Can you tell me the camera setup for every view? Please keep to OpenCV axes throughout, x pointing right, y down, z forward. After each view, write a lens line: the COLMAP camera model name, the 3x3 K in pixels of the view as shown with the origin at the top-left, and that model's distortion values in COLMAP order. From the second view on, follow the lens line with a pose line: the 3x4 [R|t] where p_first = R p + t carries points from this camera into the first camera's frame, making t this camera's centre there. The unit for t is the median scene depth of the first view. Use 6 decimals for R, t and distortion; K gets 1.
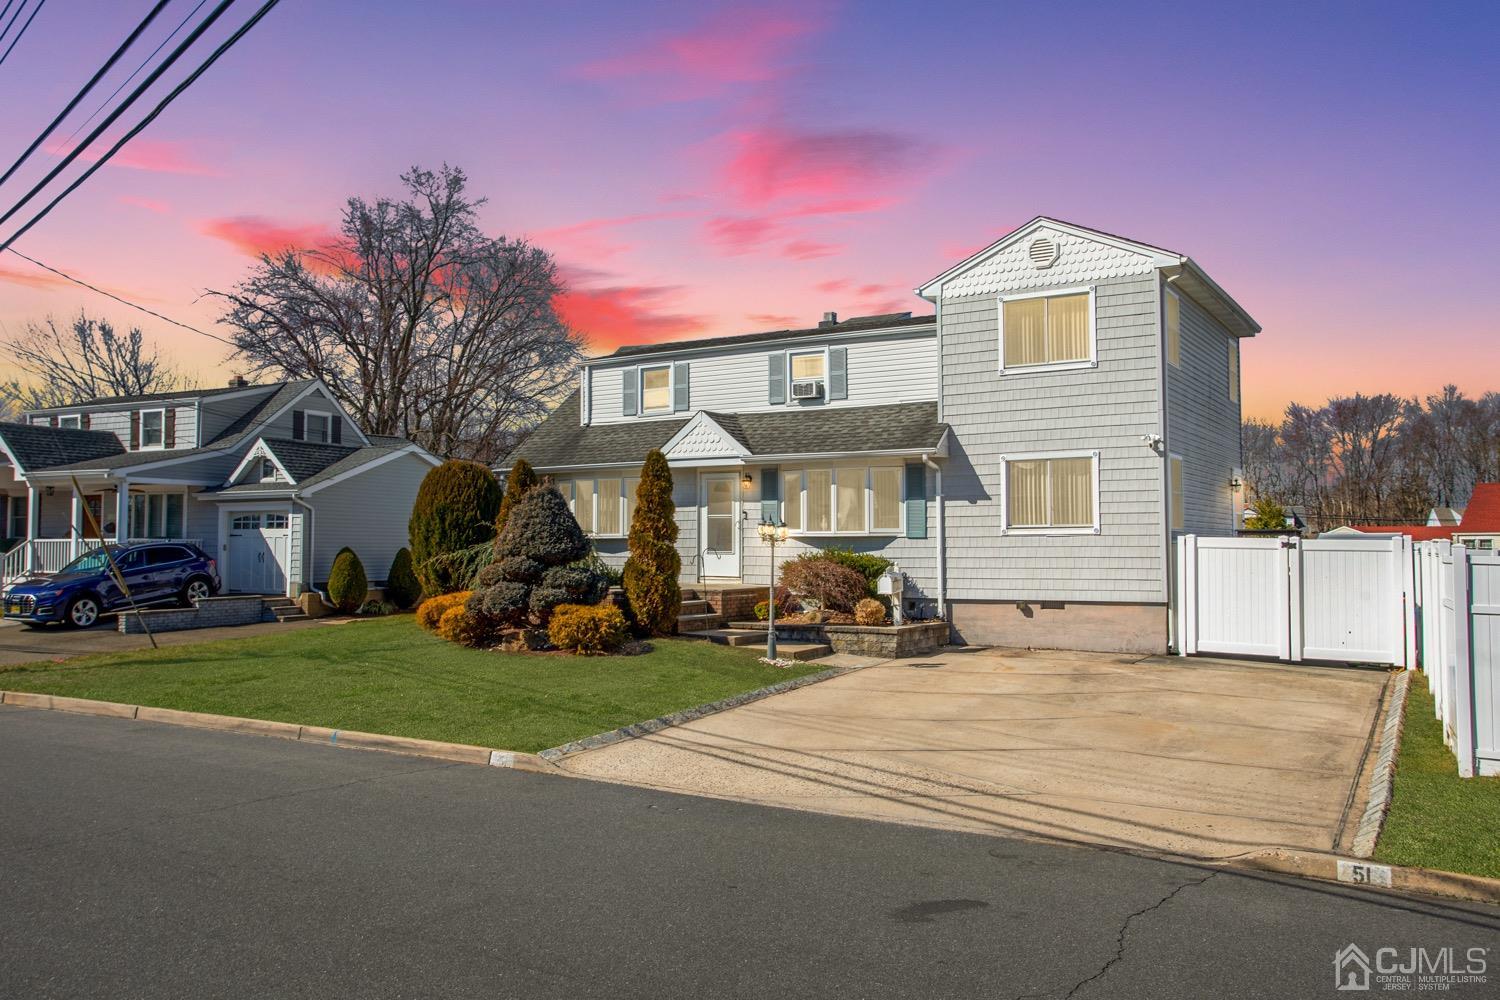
lens RADIAL K [[1194.8, 0, 746.9], [0, 1194.8, 501.7], [0, 0, 1]] dist [-0.011292, 0.003942]
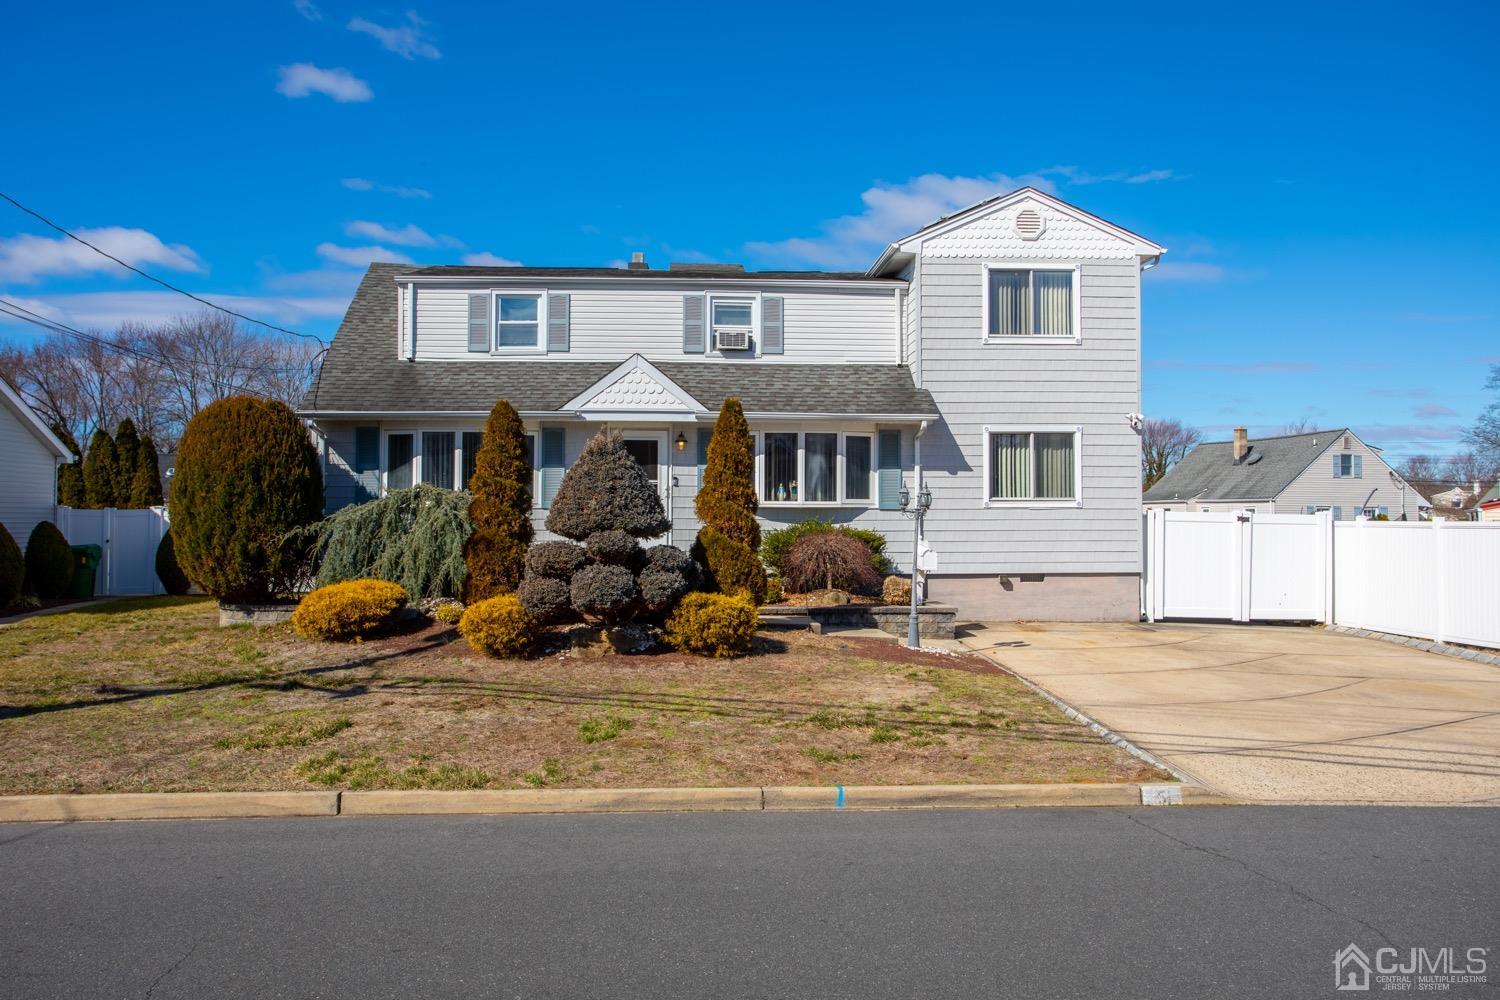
lens RADIAL K [[1194.8, 0, 753.3], [0, 1194.8, 500.6], [0, 0, 1]] dist [-0.011292, 0.003942]
pose [[0.817573, 0.011799, 0.575704, -0.499987], [-0.024453, 0.999600, 0.014238, 0.012844], [-0.575305, -0.025718, 0.817534, 0.306760]]
